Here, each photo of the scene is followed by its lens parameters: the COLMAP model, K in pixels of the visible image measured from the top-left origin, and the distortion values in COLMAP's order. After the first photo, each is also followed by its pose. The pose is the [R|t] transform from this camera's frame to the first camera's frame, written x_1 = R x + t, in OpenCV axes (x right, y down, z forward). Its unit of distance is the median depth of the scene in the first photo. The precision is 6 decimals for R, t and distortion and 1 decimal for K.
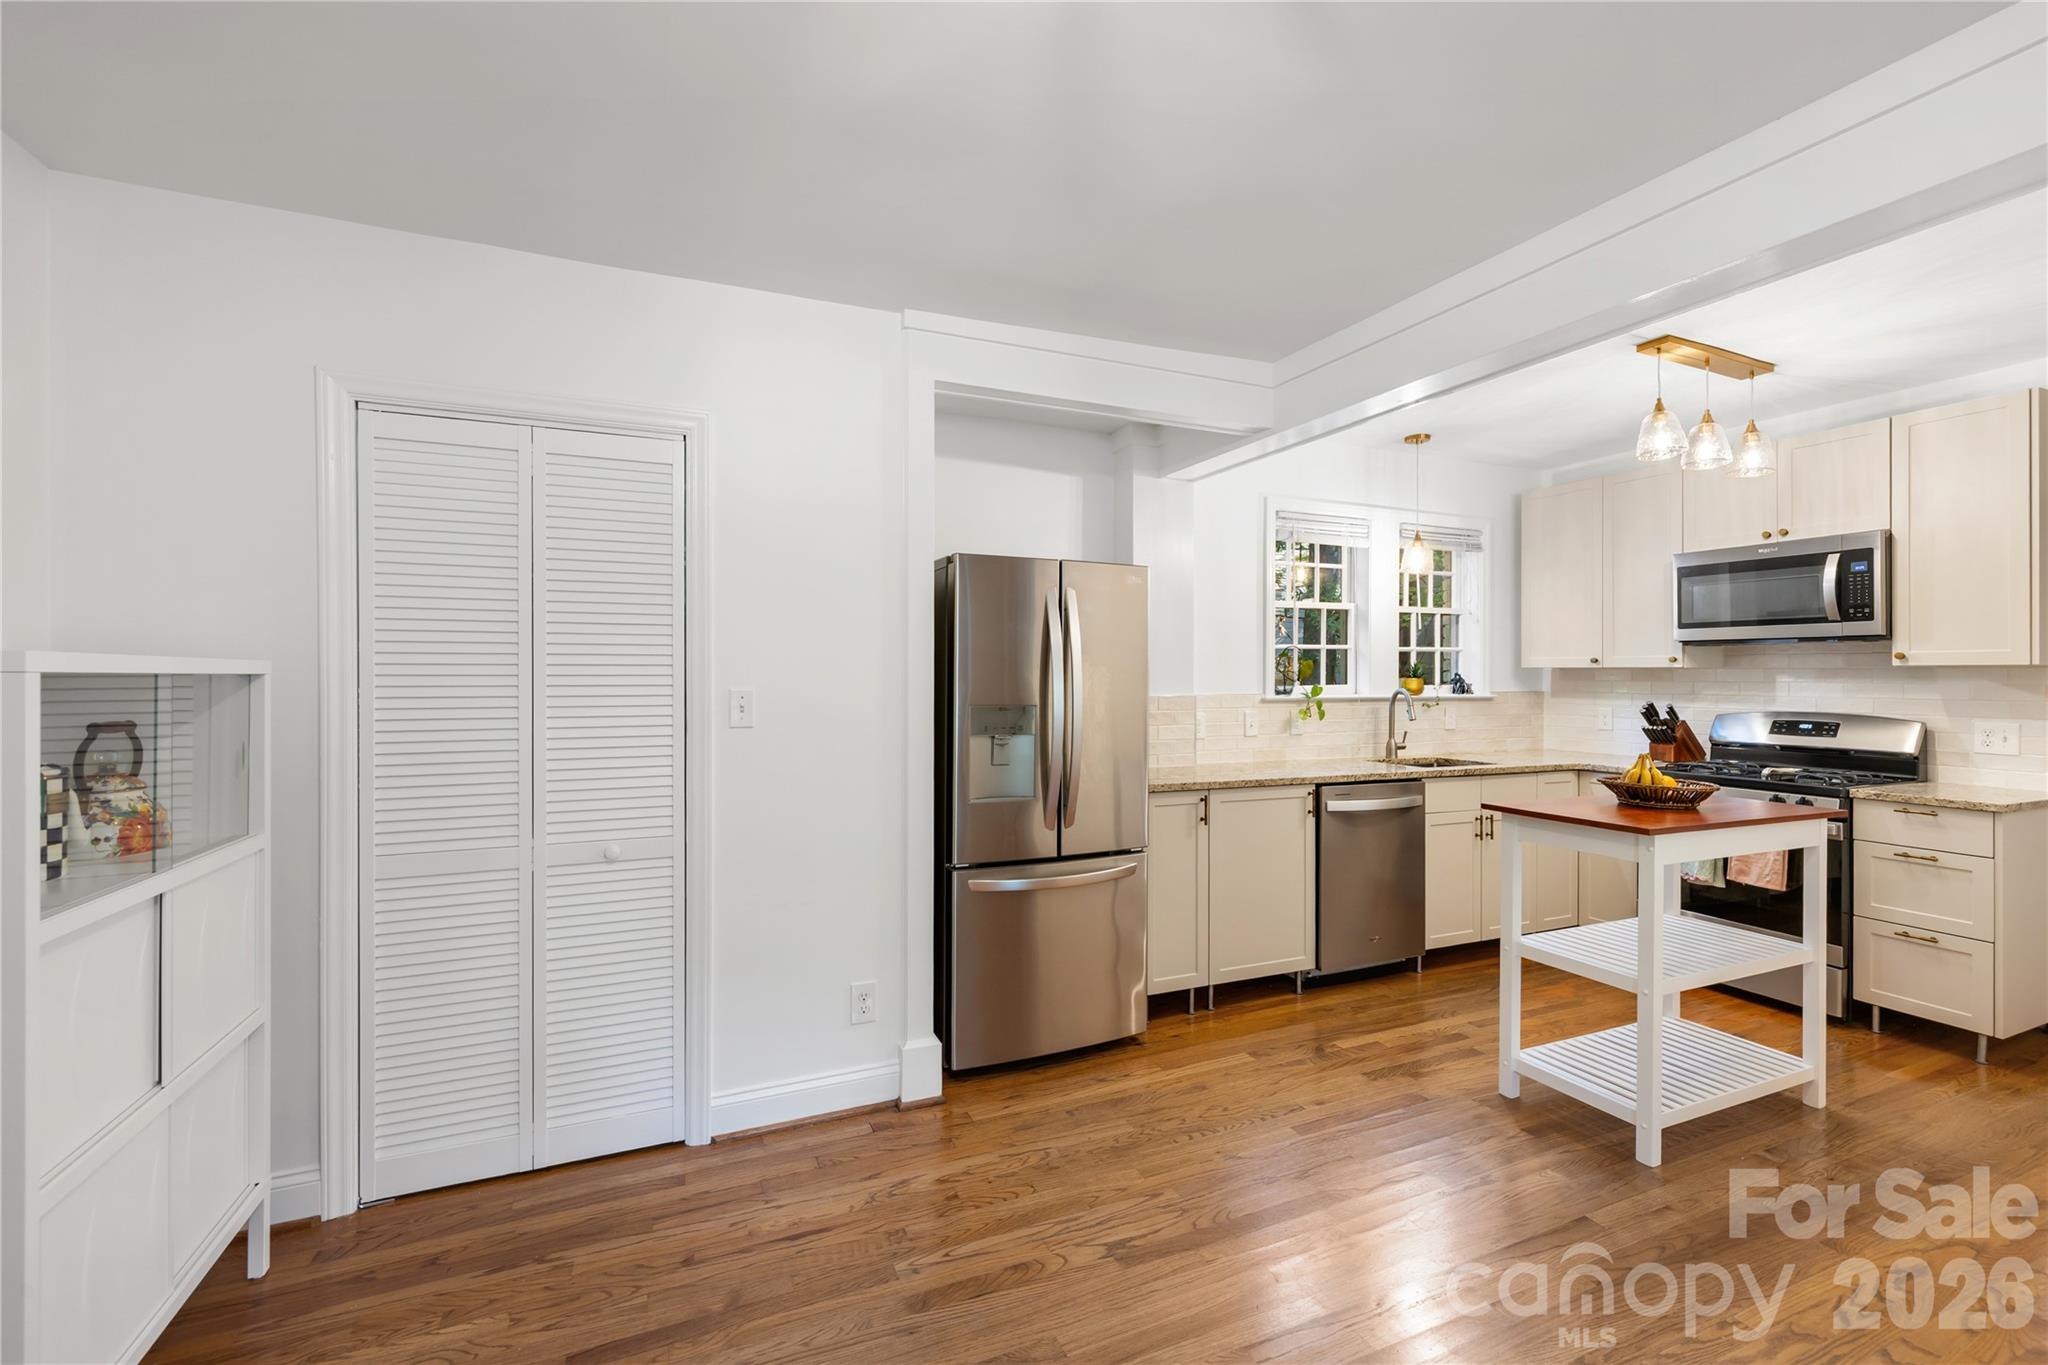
lens RADIAL K [[869.2, 0, 1032.9], [0, 869.2, 676.8], [0, 0, 1]] dist [0.004527, 0.000243]
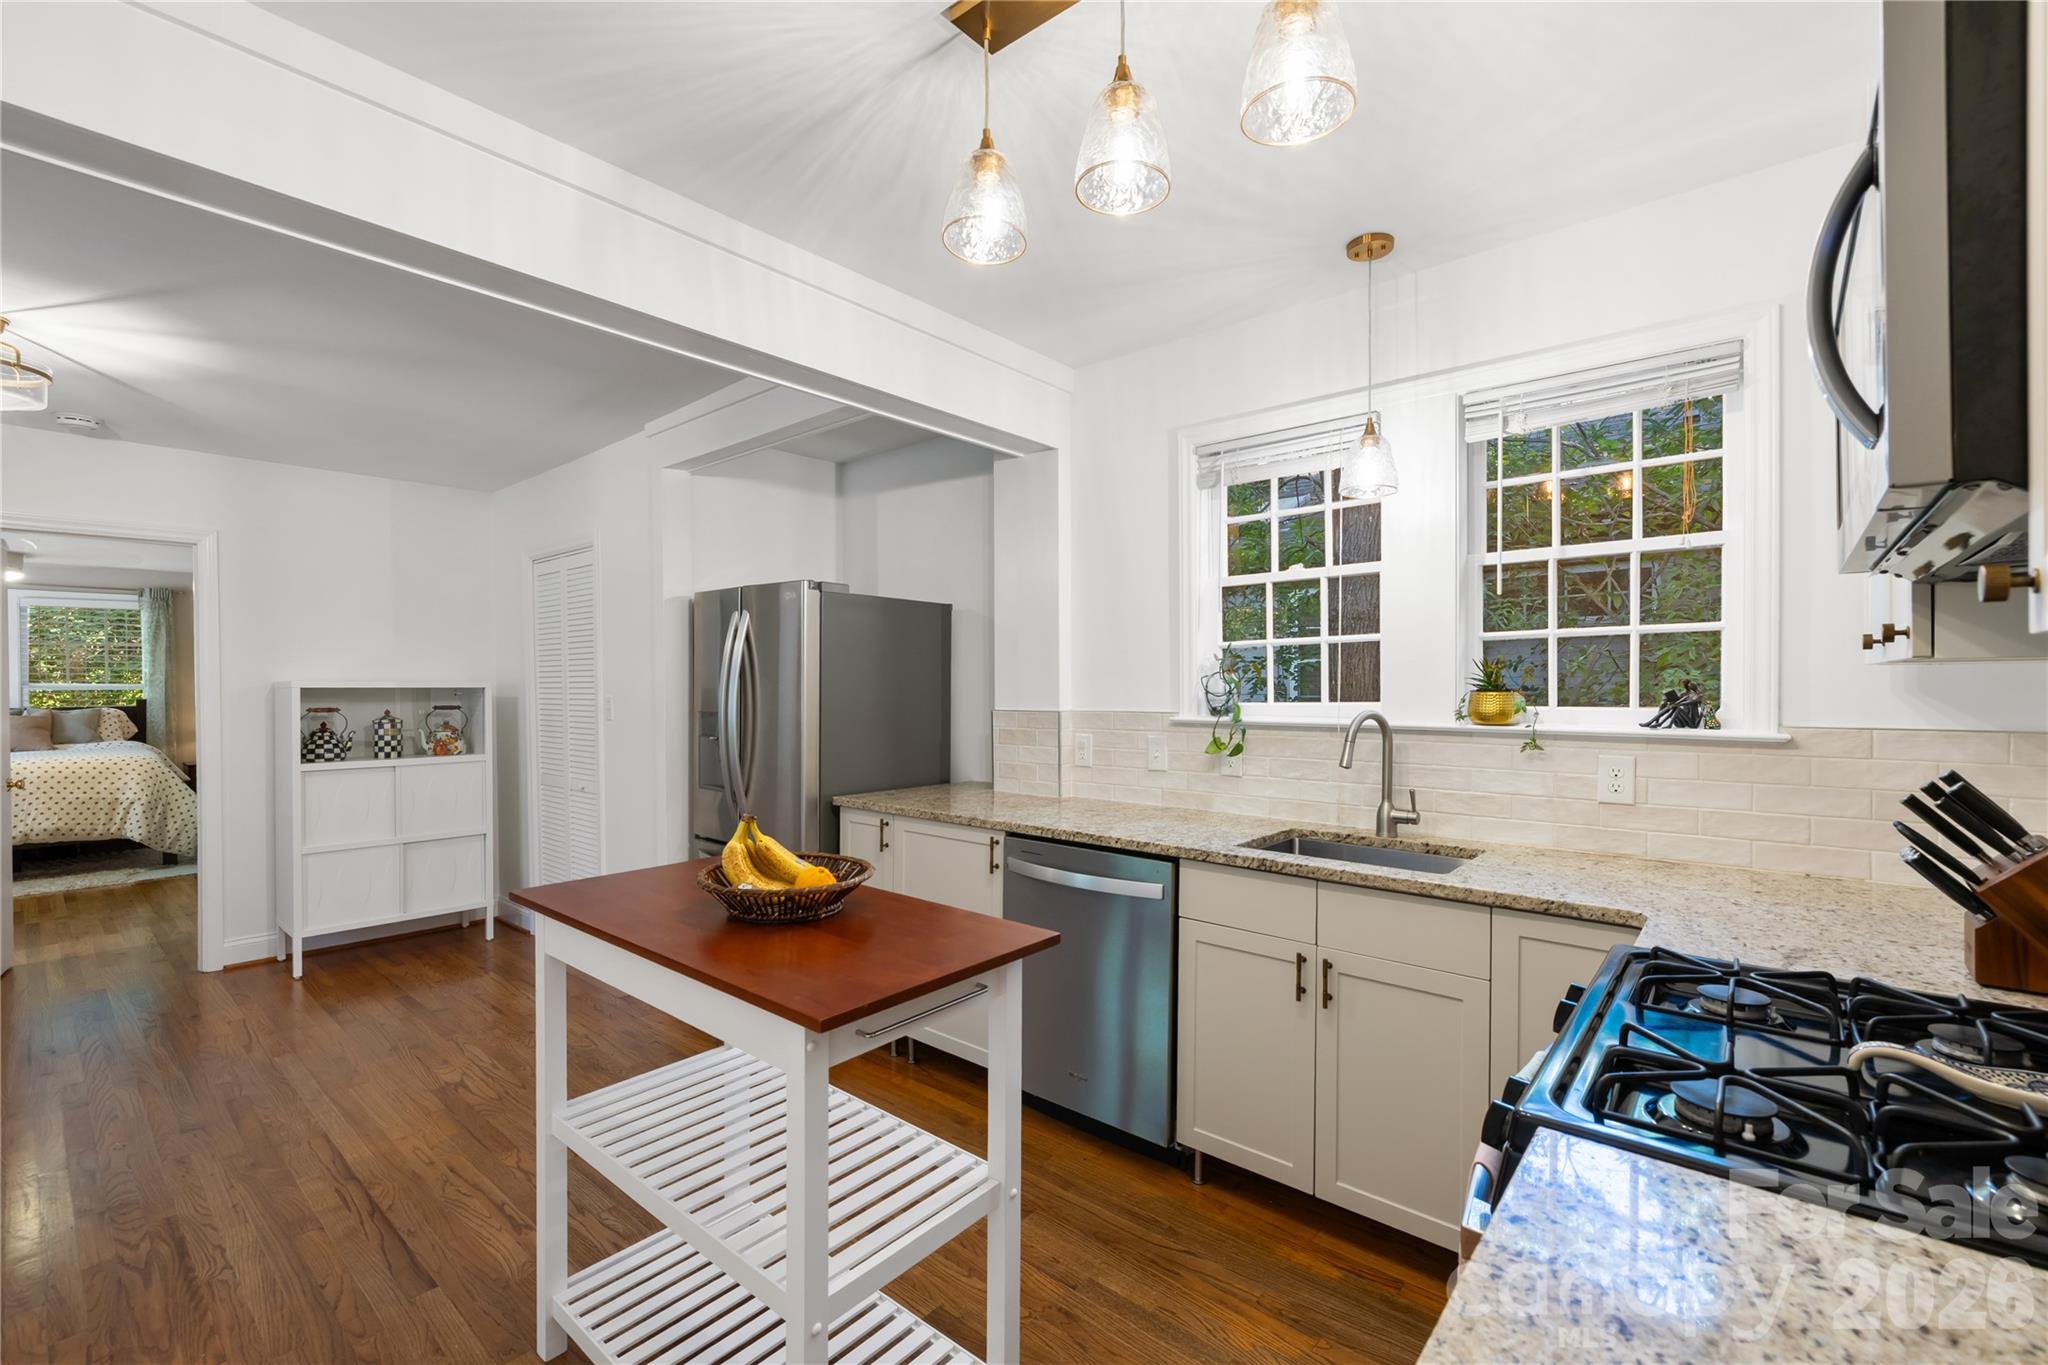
lens RADIAL K [[869.2, 0, 1016.0], [0, 869.2, 692.0], [0, 0, 1]] dist [0.004527, 0.000243]
pose [[0.431738, 0.007401, -0.901969, 1.681610], [0.002833, 0.999950, 0.009561, -0.008301], [0.901994, -0.006683, 0.431696, 1.141098]]
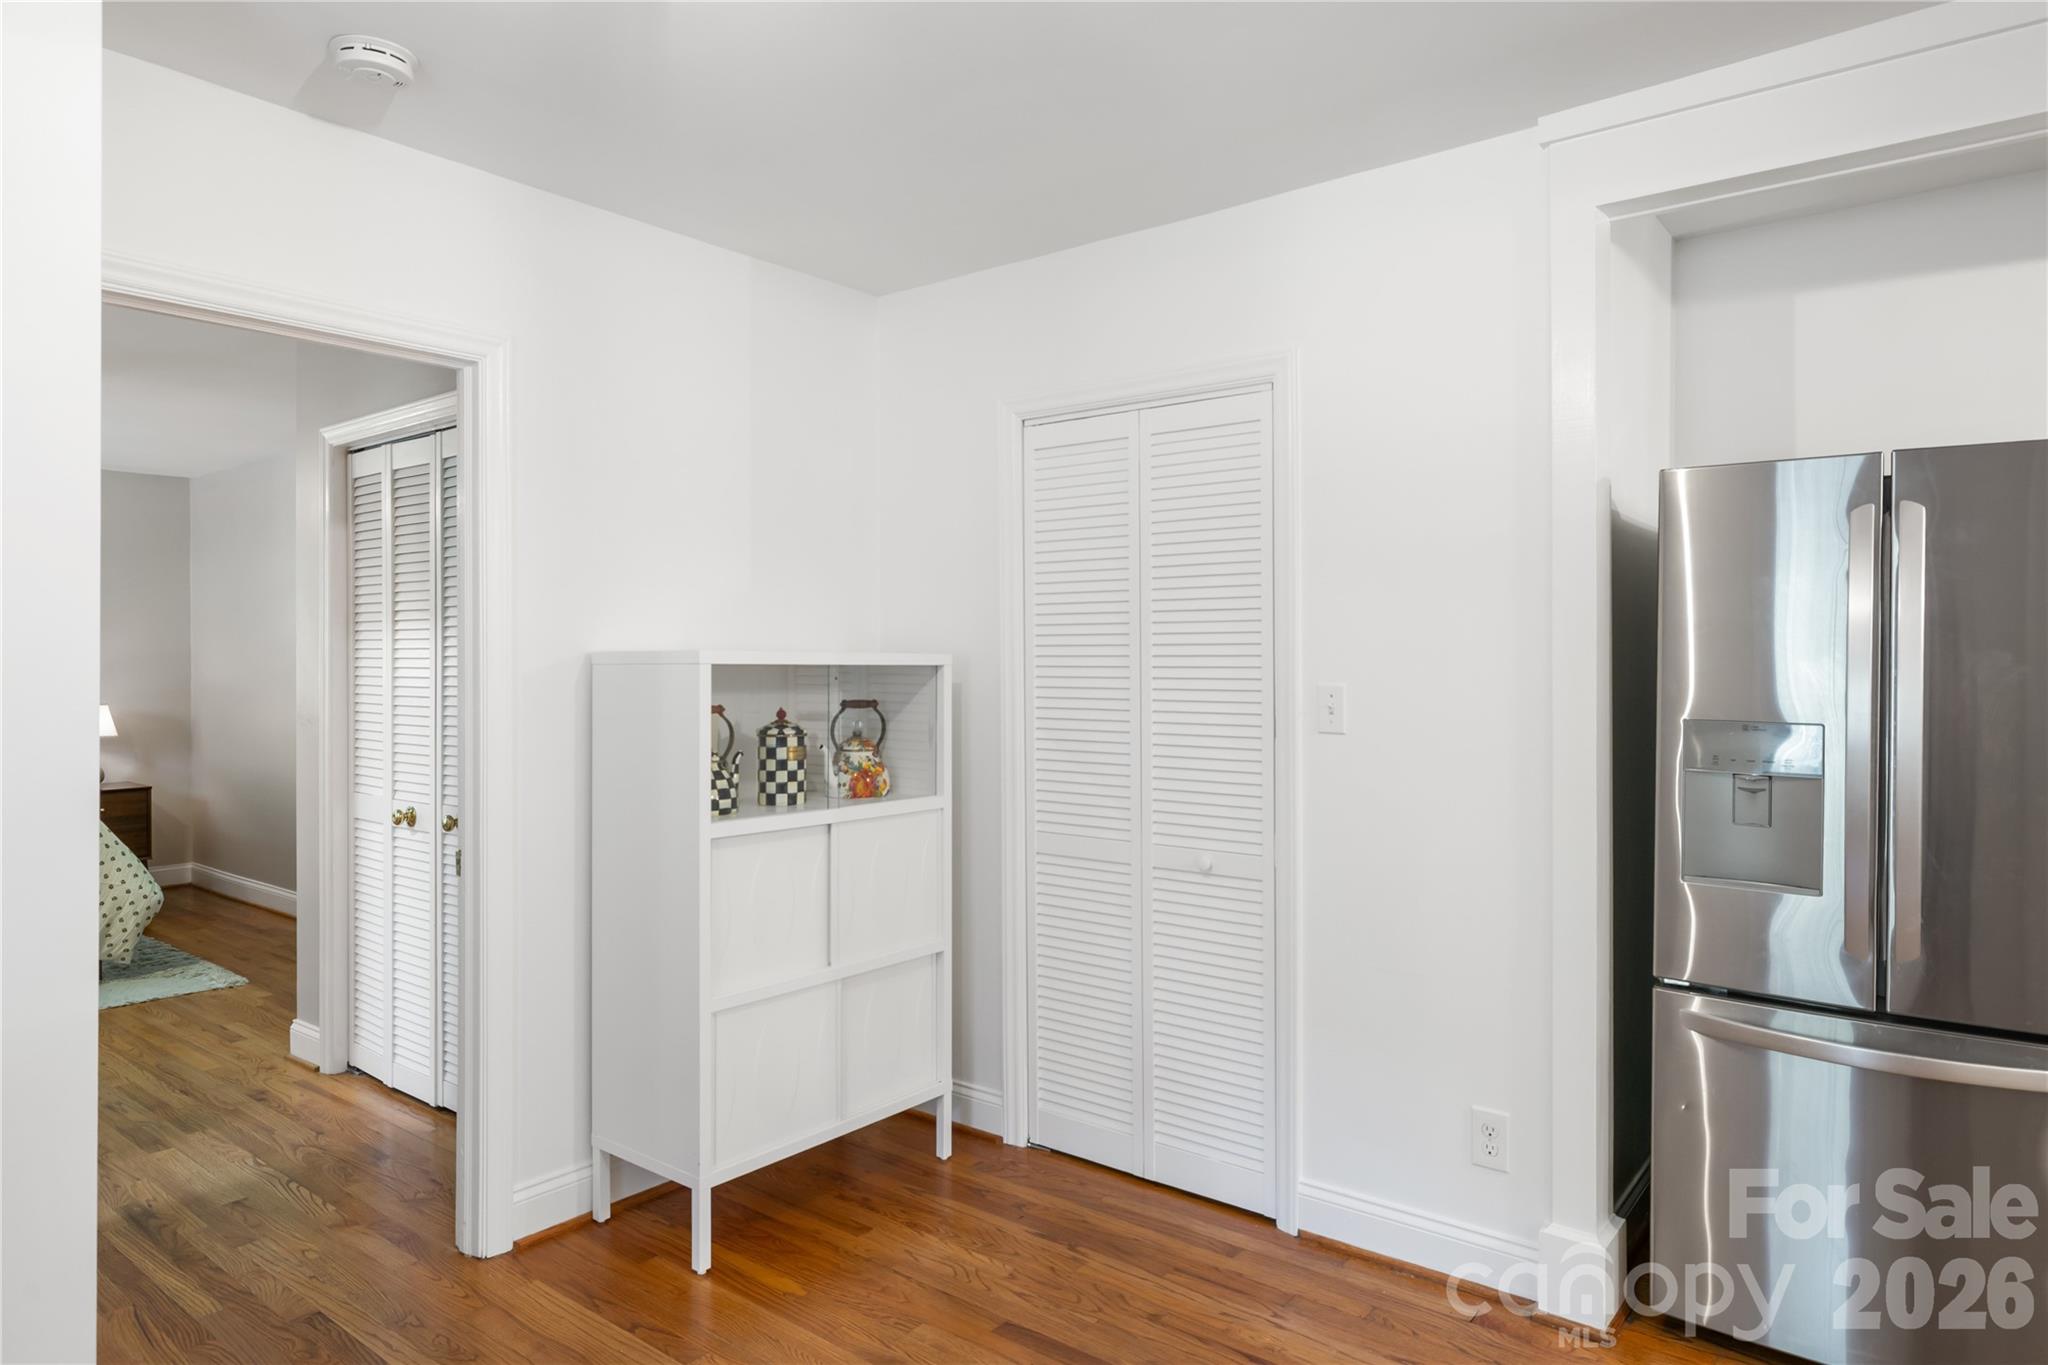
lens RADIAL K [[1221.2, 0, 1021.6], [0, 1221.2, 673.2], [0, 0, 1]] dist [0.002154, 0.001733]
pose [[0.480080, 0.009758, -0.877170, 0.591485], [-0.004746, 0.999952, 0.008527, -0.006153], [0.877212, 0.000070, 0.480104, 0.249314]]
